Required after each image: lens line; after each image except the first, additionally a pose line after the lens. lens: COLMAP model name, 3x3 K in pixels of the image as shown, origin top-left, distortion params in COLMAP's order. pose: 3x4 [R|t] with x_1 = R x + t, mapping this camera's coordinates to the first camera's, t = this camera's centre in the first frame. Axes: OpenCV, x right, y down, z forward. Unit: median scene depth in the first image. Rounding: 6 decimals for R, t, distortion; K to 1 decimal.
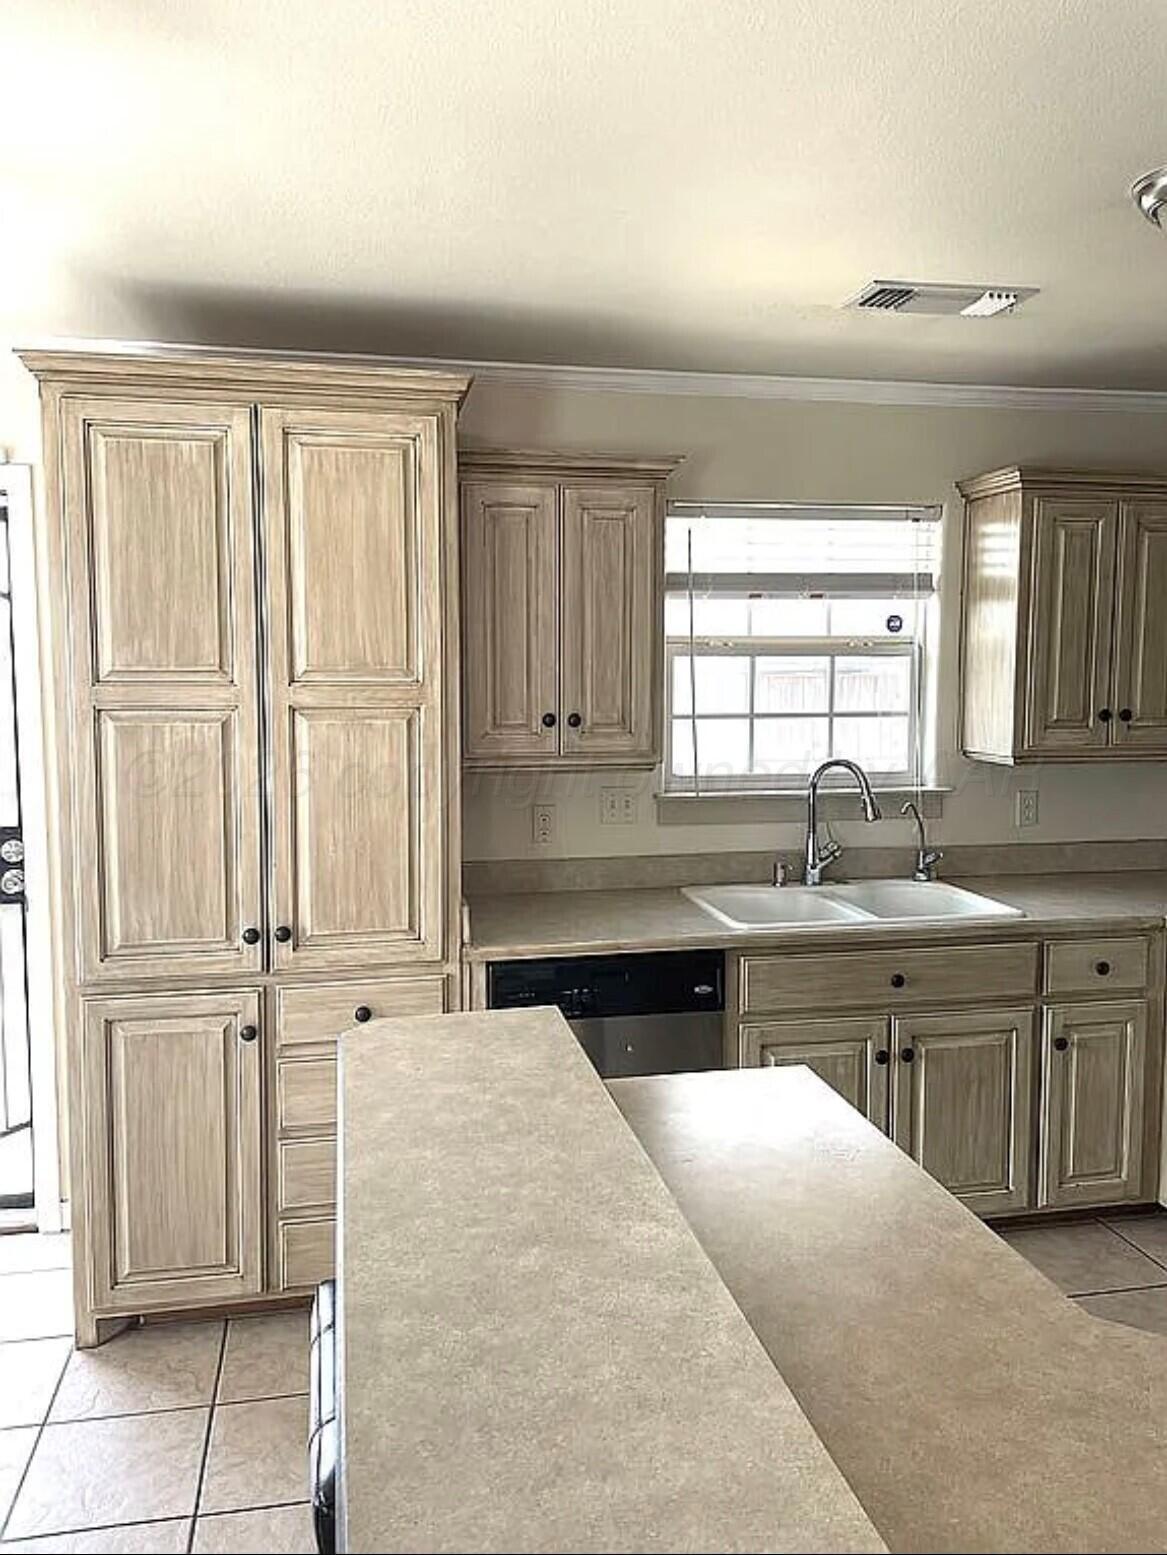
lens RADIAL K [[1173.5, 0, 591.2], [0, 1173.5, 761.6], [0, 0, 1]] dist [0.069157, -0.082727]
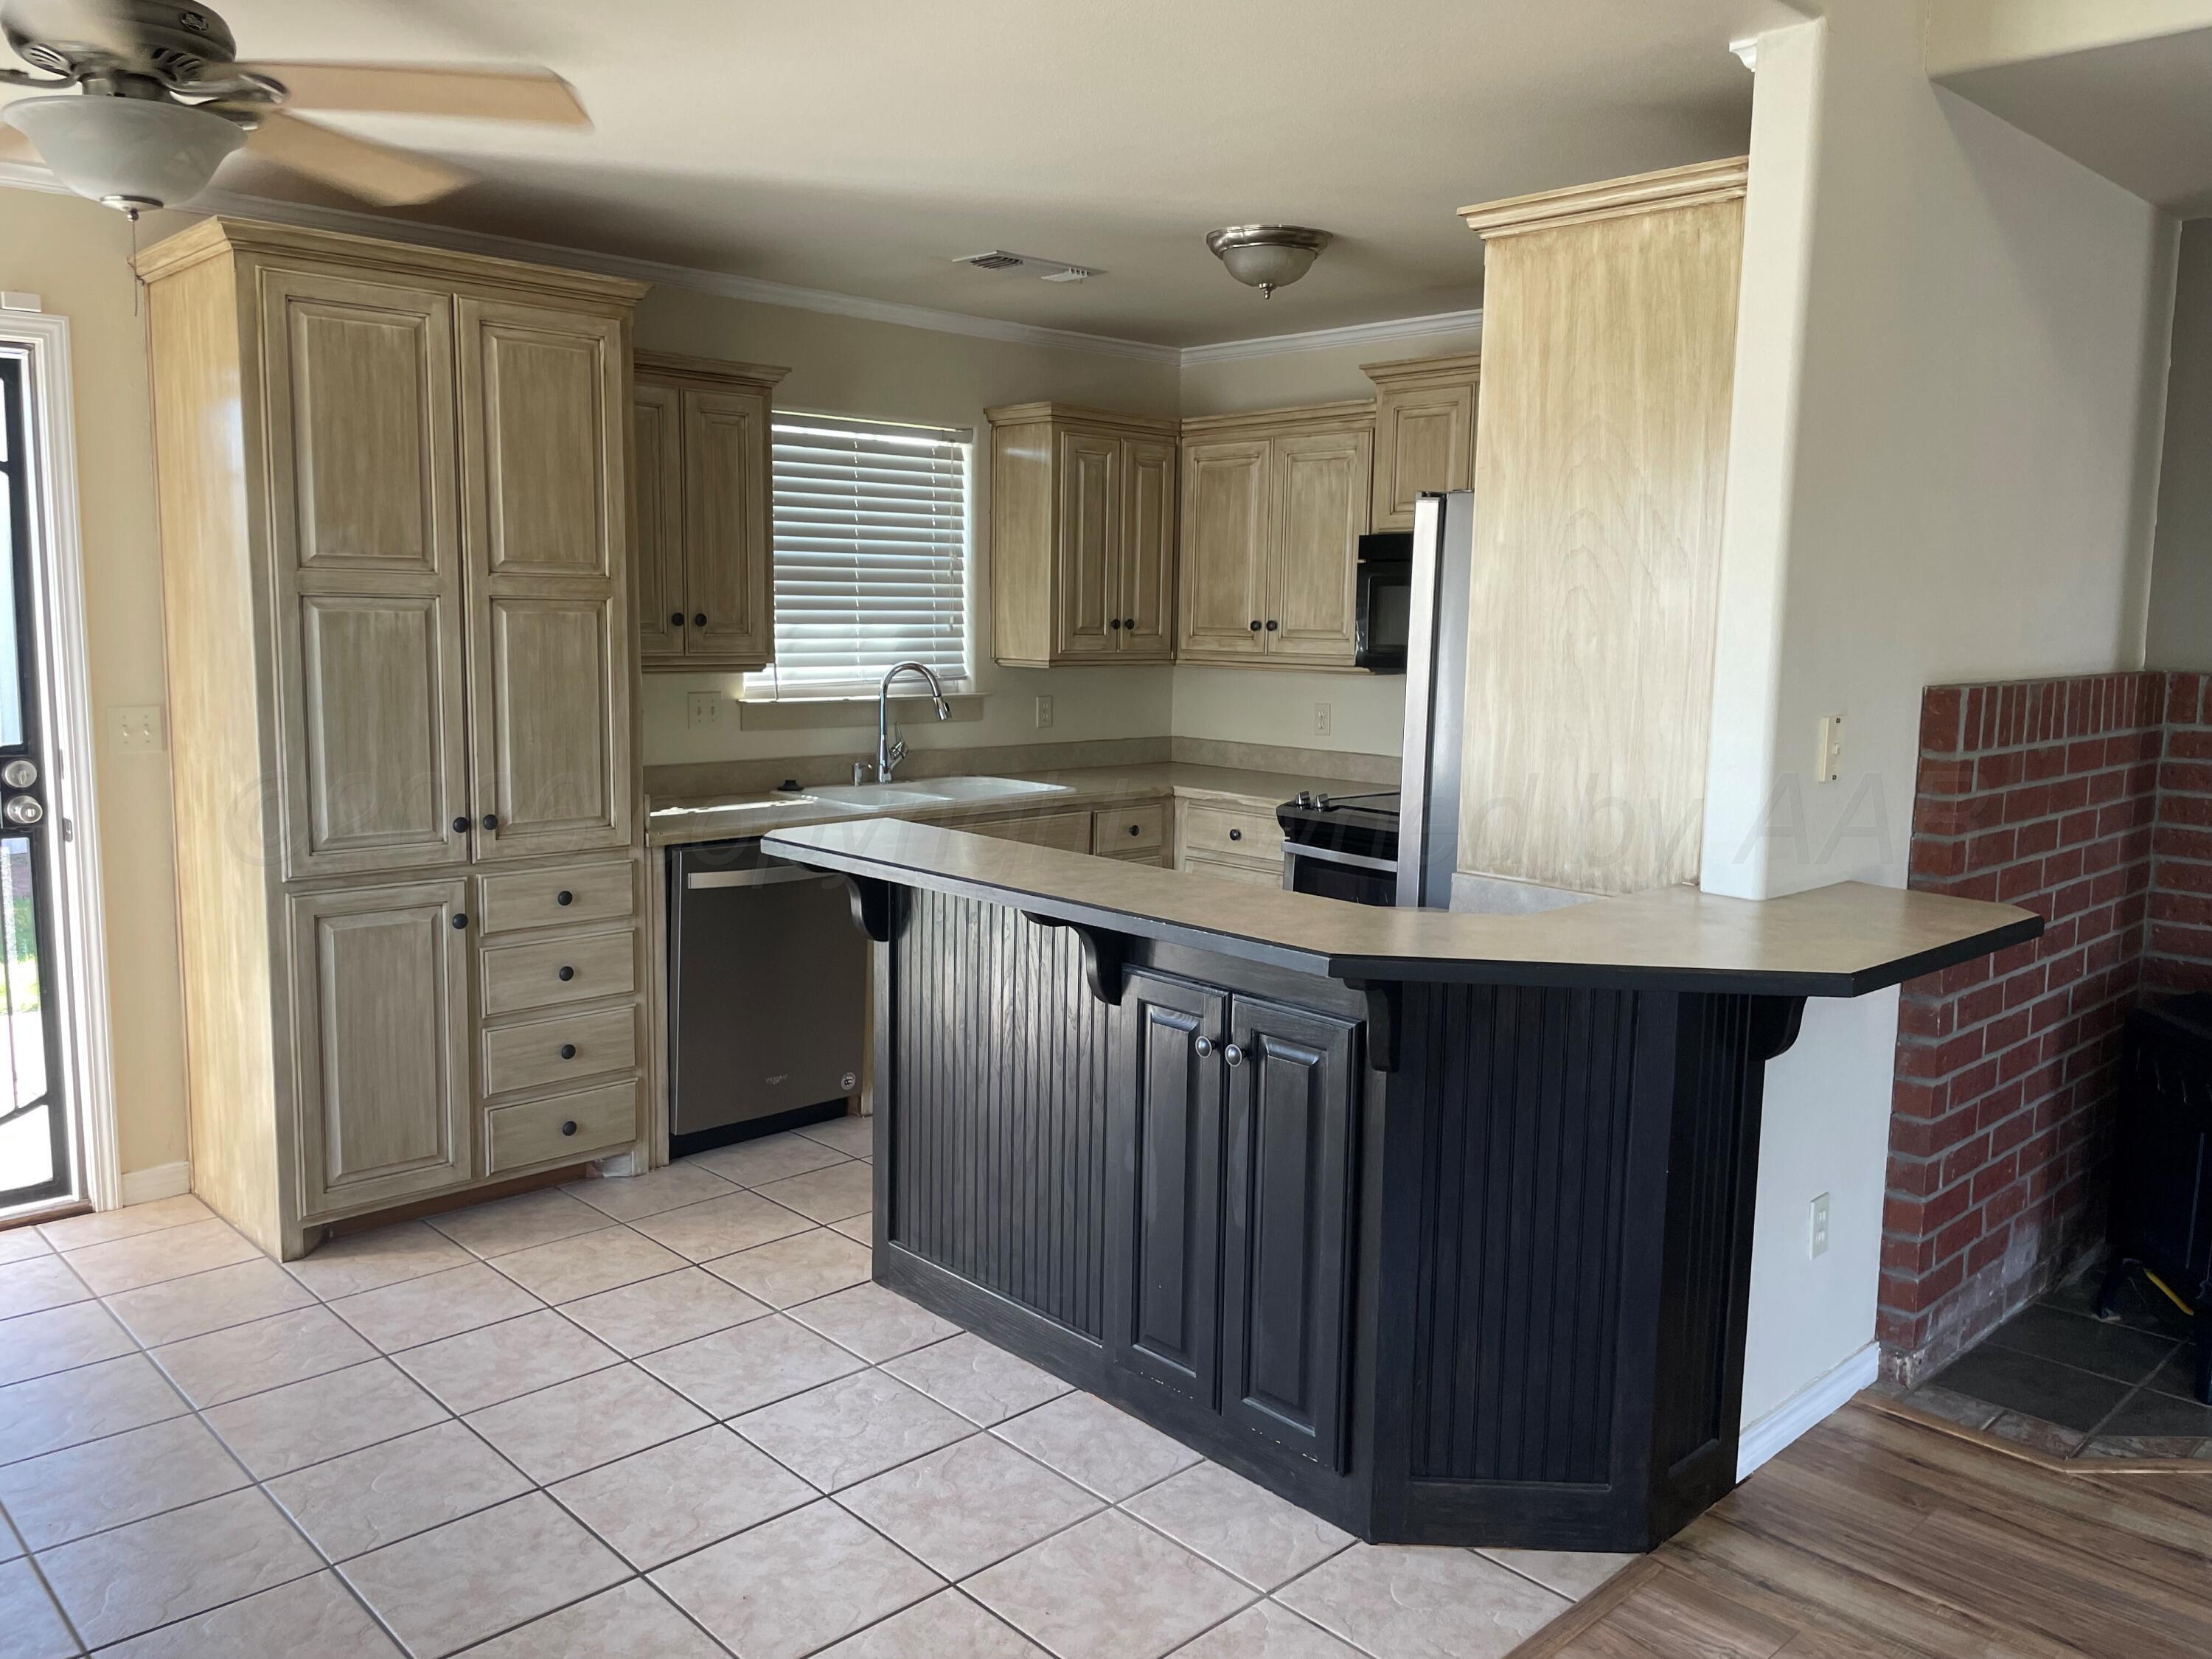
lens RADIAL K [[1669.3, 0, 1146.2], [0, 1669.3, 821.6], [0, 0, 1]] dist [0.069157, -0.082727]
pose [[0.842657, -0.056459, 0.535482, -0.559153], [0.030288, 0.997883, 0.057551, 0.078936], [-0.537598, -0.032277, 0.842583, -0.523687]]
